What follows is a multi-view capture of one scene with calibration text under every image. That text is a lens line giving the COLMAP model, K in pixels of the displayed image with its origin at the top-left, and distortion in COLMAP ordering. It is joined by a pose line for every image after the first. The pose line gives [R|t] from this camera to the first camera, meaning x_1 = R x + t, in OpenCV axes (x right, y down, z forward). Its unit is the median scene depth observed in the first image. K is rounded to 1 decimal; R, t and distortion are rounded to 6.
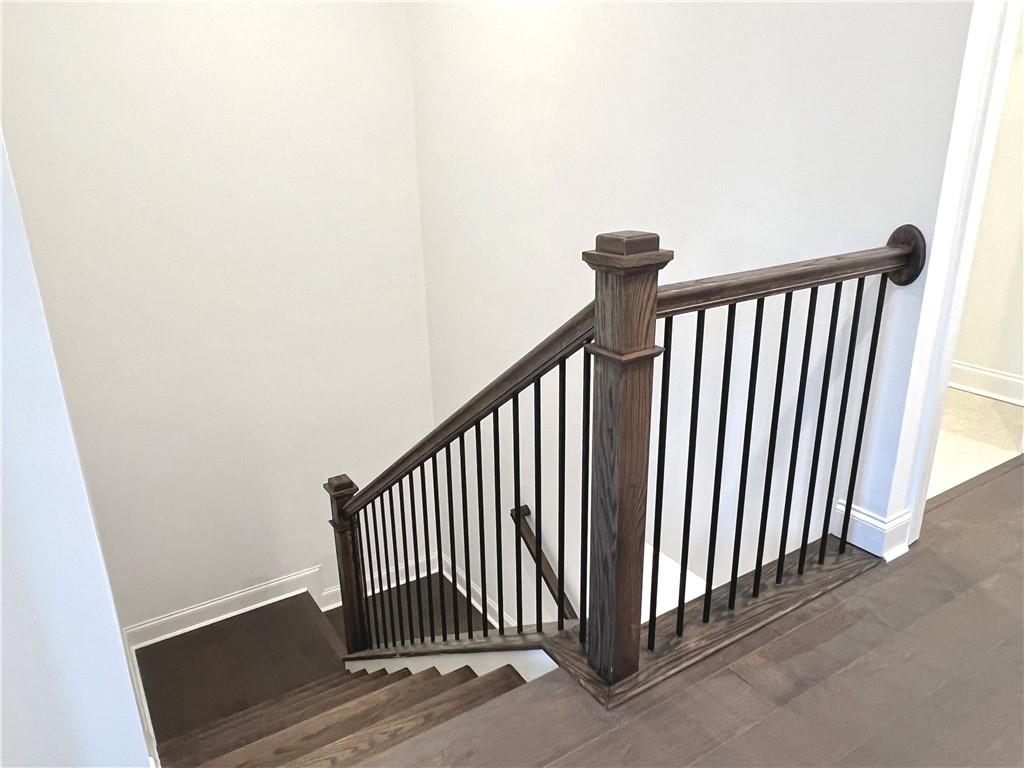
lens RADIAL K [[726.3, 0, 510.9], [0, 726.3, 389.2], [0, 0, 1]] dist [0.004179, -0.002540]
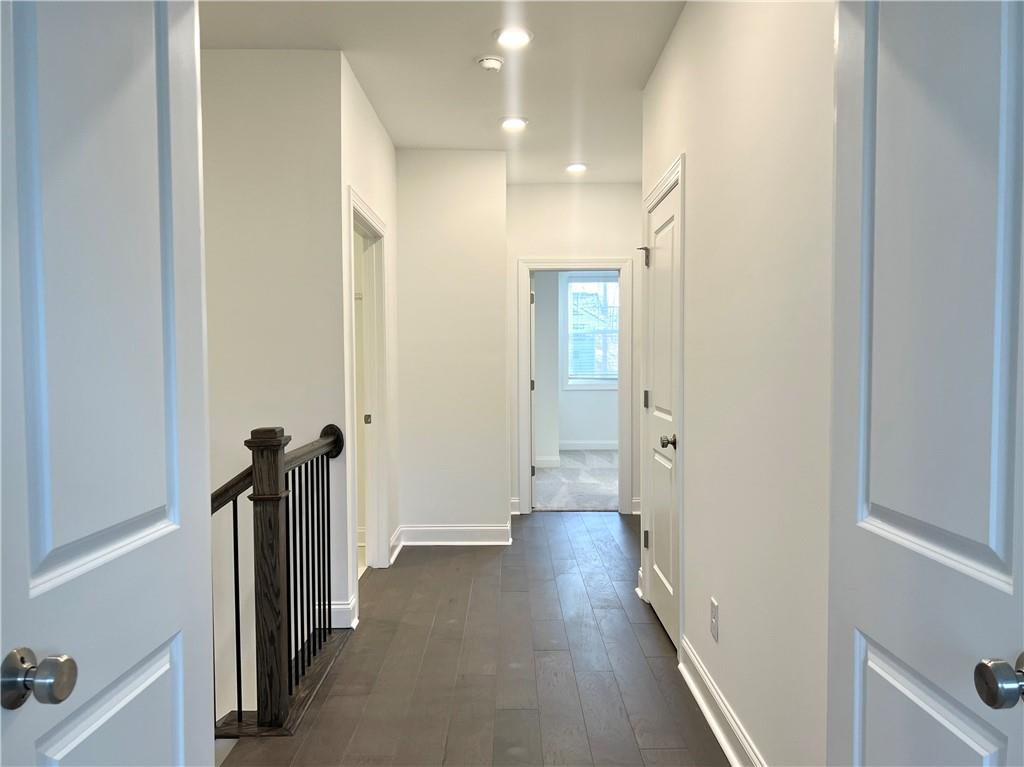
lens RADIAL K [[766.8, 0, 511.8], [0, 766.8, 385.3], [0, 0, 1]] dist [0.040923, -0.047129]
pose [[0.531223, -0.003623, 0.847224, -1.046232], [0.280211, 0.944466, -0.171658, 0.167676], [-0.799552, 0.328590, 0.502737, -0.438476]]
